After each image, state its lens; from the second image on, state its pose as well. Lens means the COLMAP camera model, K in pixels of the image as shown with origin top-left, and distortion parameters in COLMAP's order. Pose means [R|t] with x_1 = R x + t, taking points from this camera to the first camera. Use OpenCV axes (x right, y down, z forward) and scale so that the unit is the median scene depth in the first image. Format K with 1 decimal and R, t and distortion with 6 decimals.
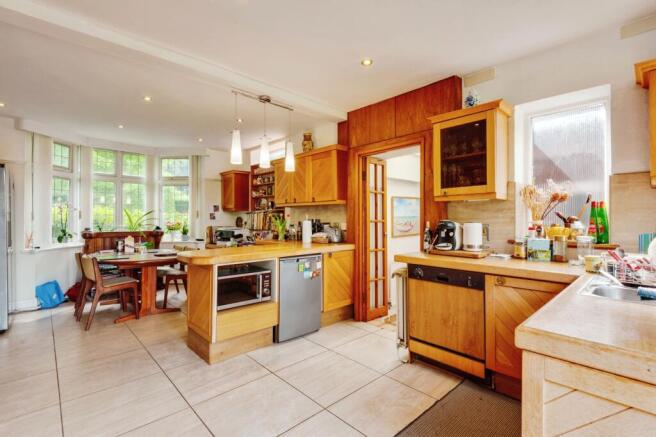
lens RADIAL K [[300.4, 0, 327.1], [0, 300.4, 216.0], [0, 0, 1]] dist [-0.015292, -0.000955]
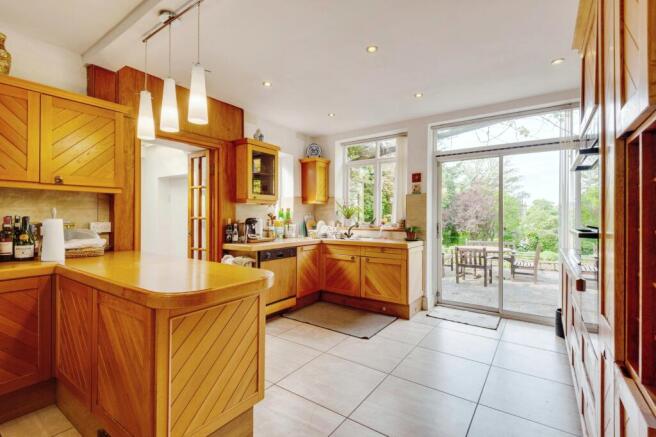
lens RADIAL K [[300.4, 0, 327.8], [0, 300.4, 218.3], [0, 0, 1]] dist [-0.015292, -0.000955]
pose [[-0.211459, -0.007502, 0.977358, -1.203960], [-0.014262, 0.999888, 0.004589, 0.009900], [-0.977283, -0.012969, -0.211542, 1.126885]]
